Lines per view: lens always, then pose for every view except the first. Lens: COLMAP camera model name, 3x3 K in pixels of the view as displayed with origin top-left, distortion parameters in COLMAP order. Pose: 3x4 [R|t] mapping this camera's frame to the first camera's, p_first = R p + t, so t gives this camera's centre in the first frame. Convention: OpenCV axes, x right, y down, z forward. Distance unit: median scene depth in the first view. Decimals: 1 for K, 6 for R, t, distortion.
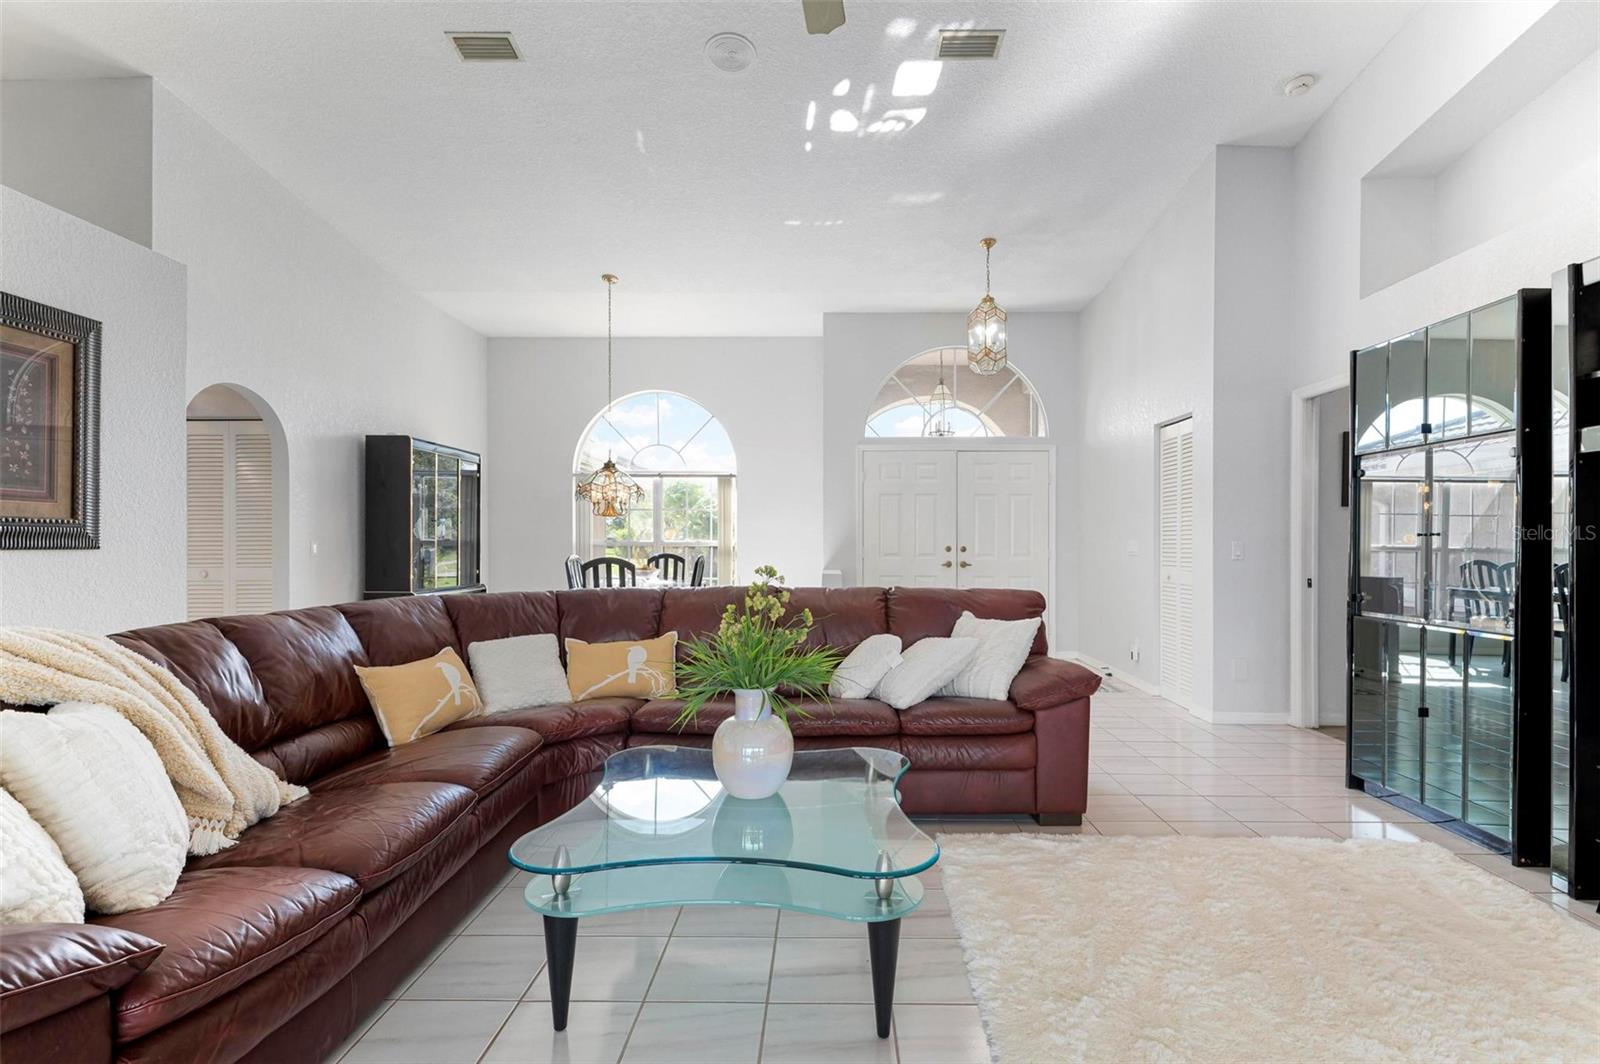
lens RADIAL K [[734.0, 0, 803.4], [0, 734.0, 539.4], [0, 0, 1]] dist [0.017977, -0.008689]
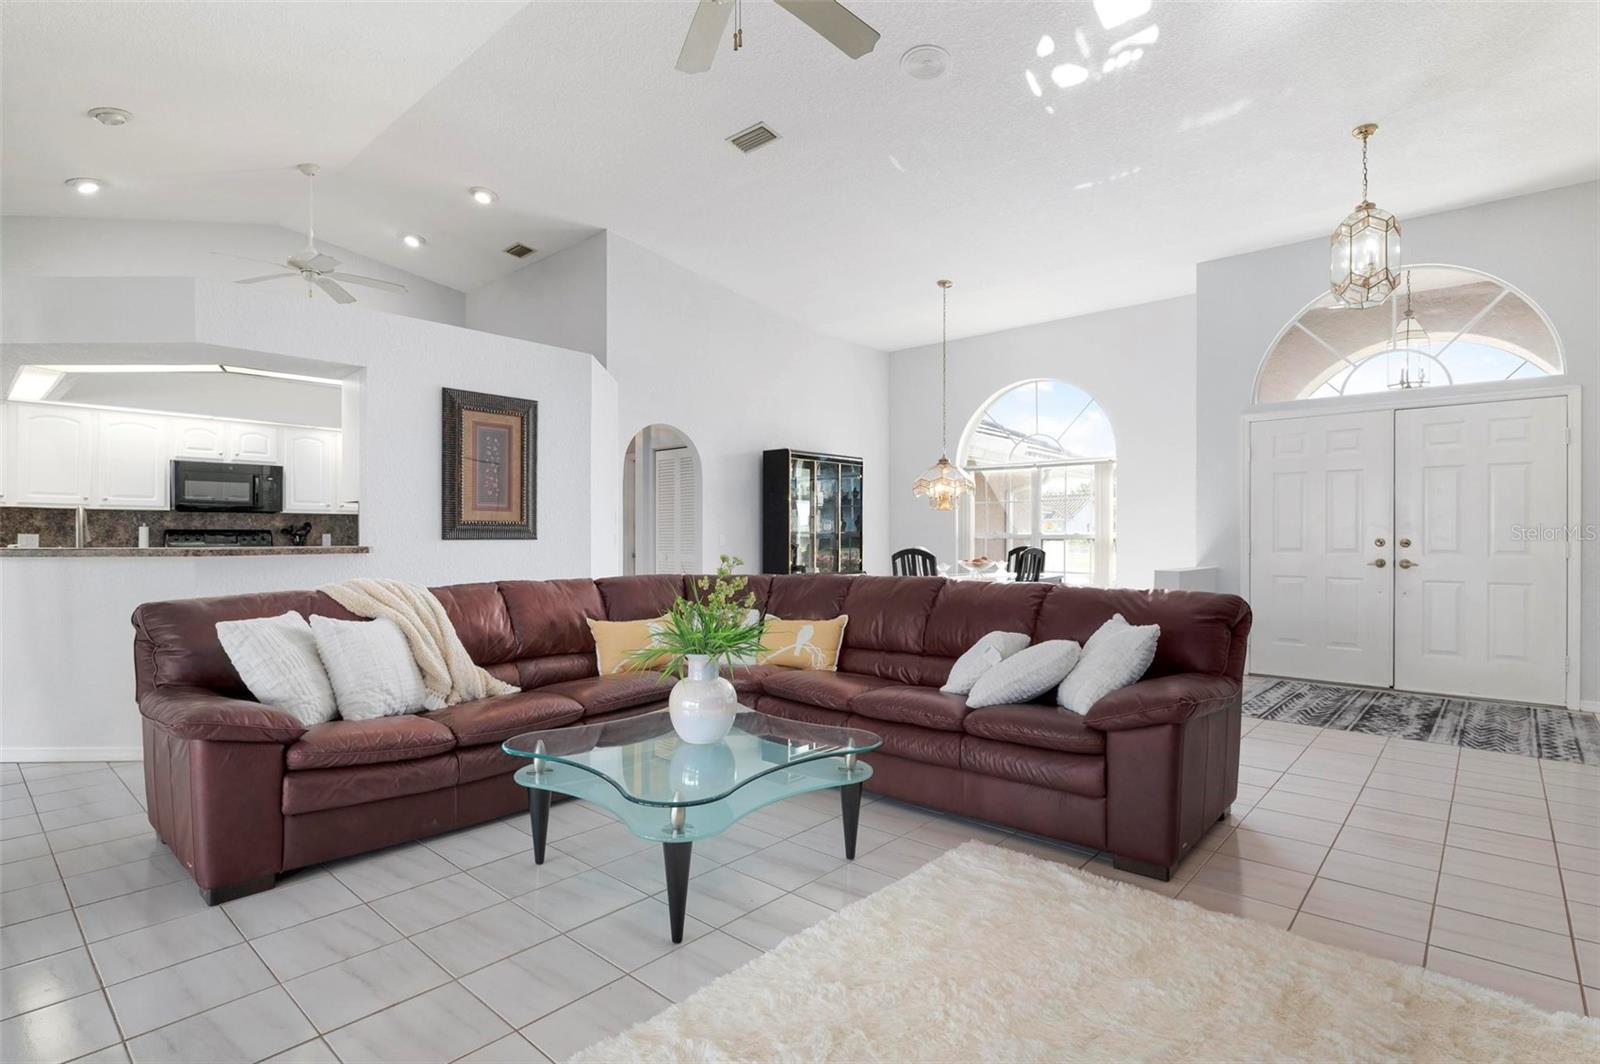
lens RADIAL K [[748.7, 0, 806.7], [0, 748.7, 534.9], [0, 0, 1]] dist [0.000063, -0.000029]
pose [[0.767460, -0.000542, -0.641097, 0.504117], [0.004146, 0.999983, 0.004118, -0.000825], [0.641084, -0.005818, 0.767449, 0.092973]]
